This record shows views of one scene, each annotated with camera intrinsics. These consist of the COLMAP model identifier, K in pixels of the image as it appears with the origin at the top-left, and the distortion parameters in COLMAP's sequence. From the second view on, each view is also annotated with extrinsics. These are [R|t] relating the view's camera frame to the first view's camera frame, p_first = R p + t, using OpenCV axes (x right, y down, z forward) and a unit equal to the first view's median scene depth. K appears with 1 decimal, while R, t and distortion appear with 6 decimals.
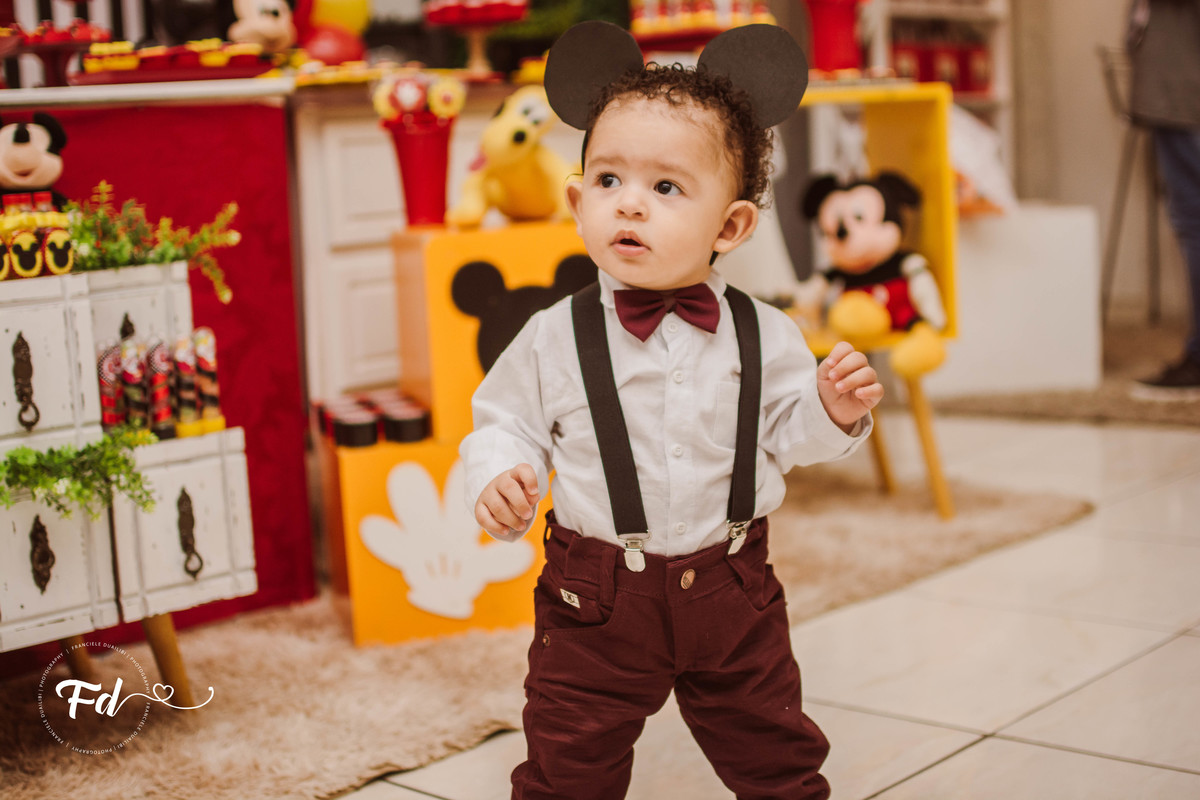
lens RADIAL K [[1827.9, 0, 600.0], [0, 1827.9, 400.0], [0, 0, 1]] dist [-0.213850, 0.180197]
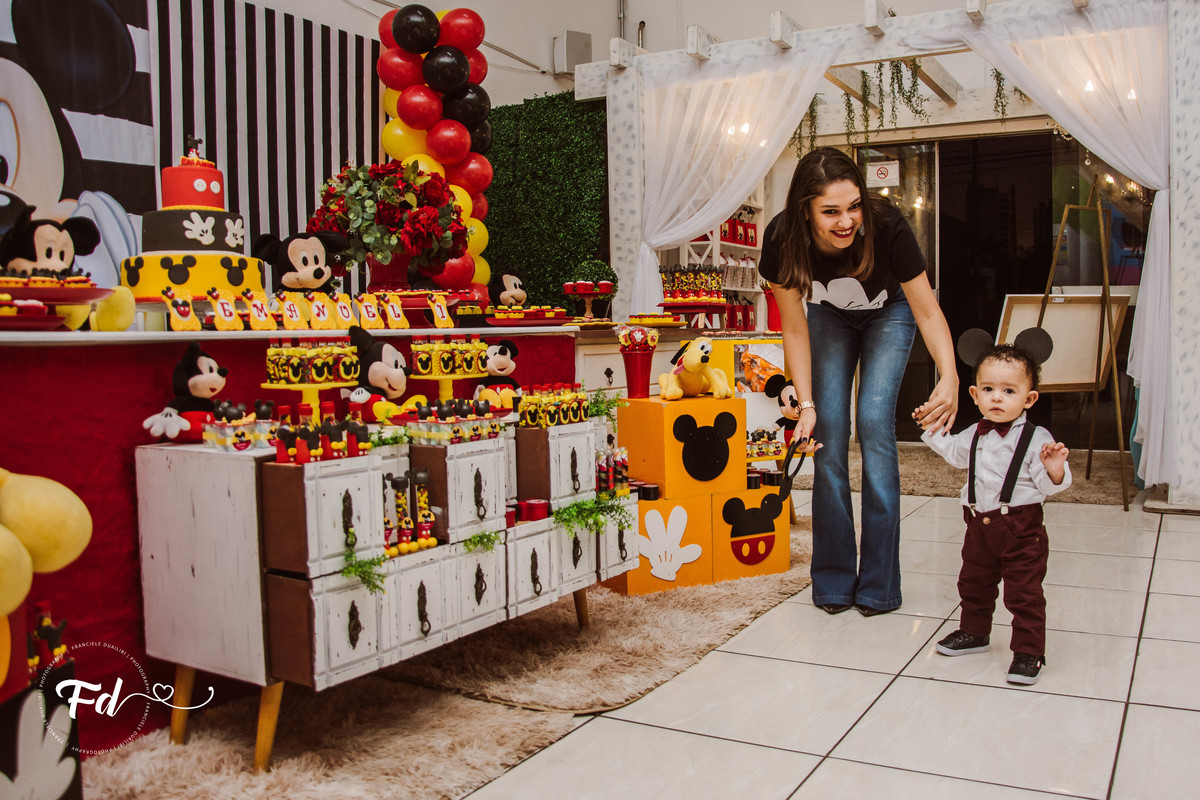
lens RADIAL K [[1021.6, 0, 661.3], [0, 1021.6, 398.8], [0, 0, 1]] dist [-0.116100, 0.012318]
pose [[0.966119, 0.023812, 0.256995, -0.443319], [-0.003388, 0.996819, -0.079625, 0.001568], [-0.258073, 0.076057, 0.963127, -0.185851]]
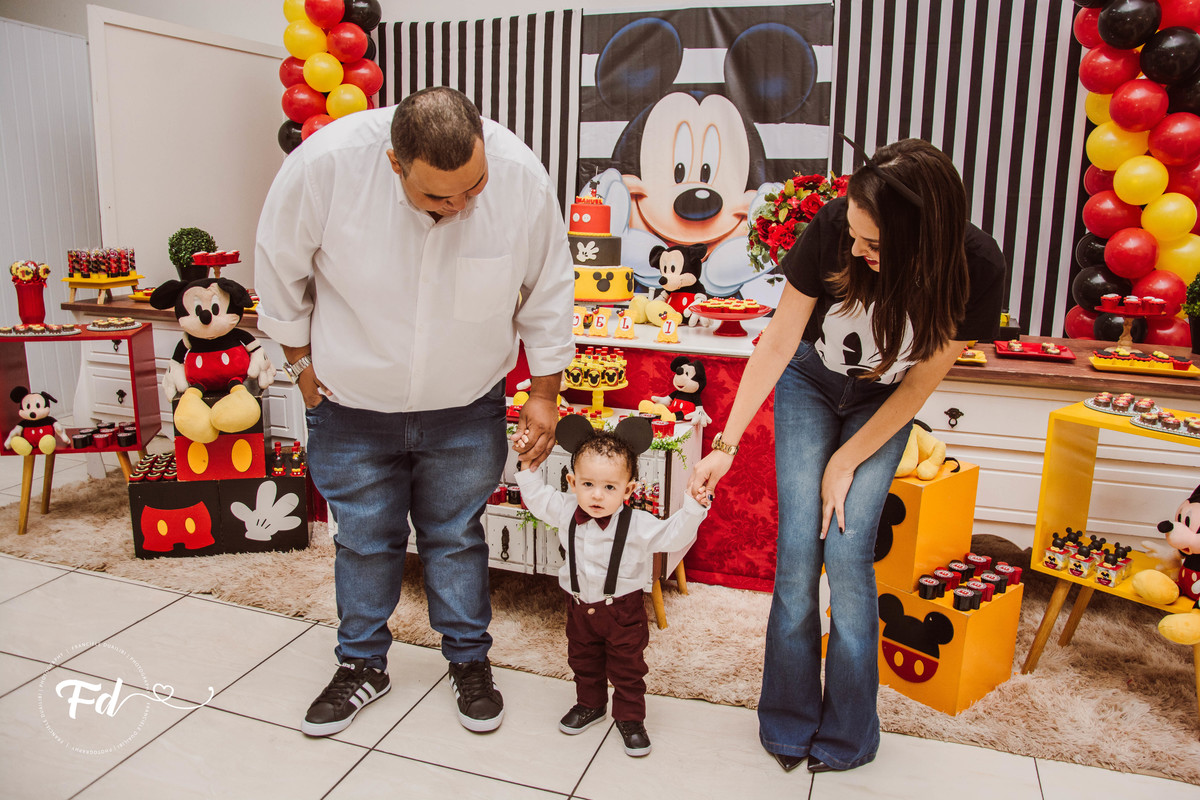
lens RADIAL K [[934.2, 0, 600.0], [0, 934.2, 400.0], [0, 0, 1]] dist [-0.169157, 0.131757]
pose [[0.413235, 0.262444, -0.871986, 0.709091], [-0.163853, 0.963370, 0.212298, -0.351171], [0.895762, 0.055148, 0.441100, 0.356853]]
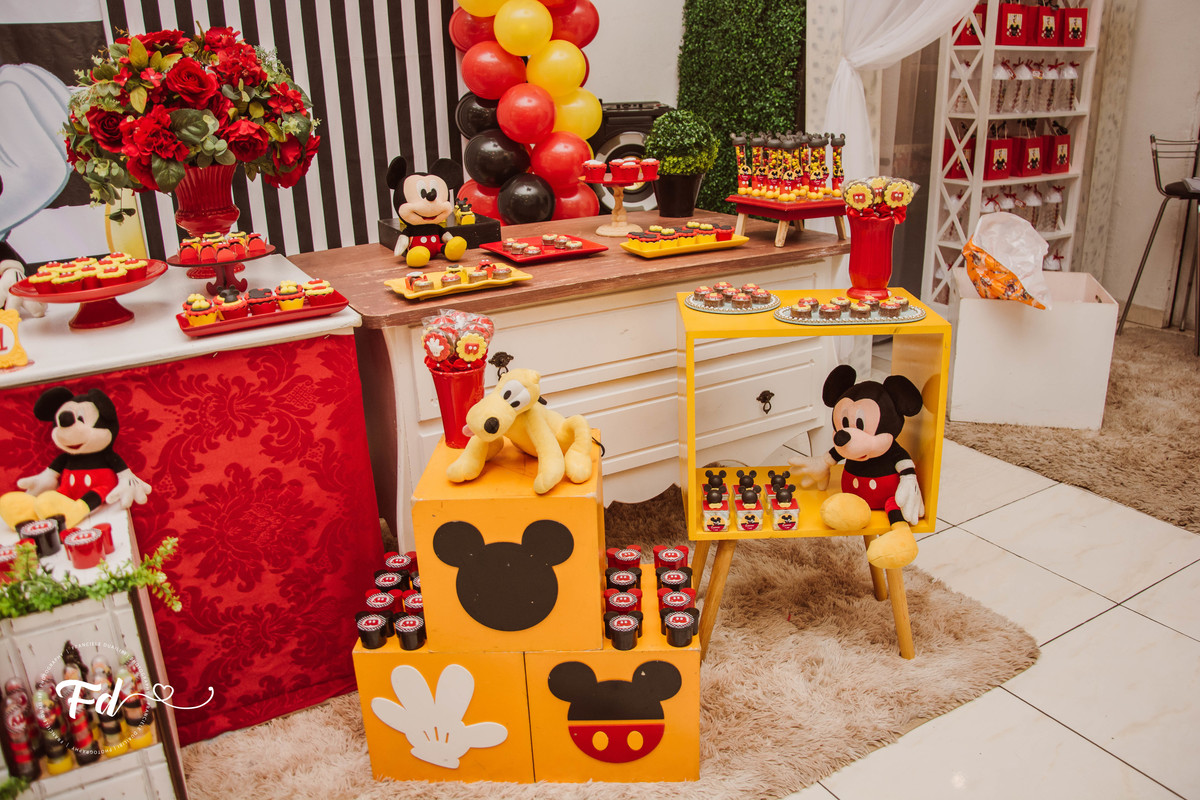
lens RADIAL K [[934.2, 0, 600.0], [0, 934.2, 400.0], [0, 0, 1]] dist [-0.169157, 0.131757]
pose [[0.957592, 0.119248, -0.262294, 0.179618], [-0.061010, 0.973613, 0.219900, -0.312362], [0.281595, -0.194572, 0.939599, 0.524483]]
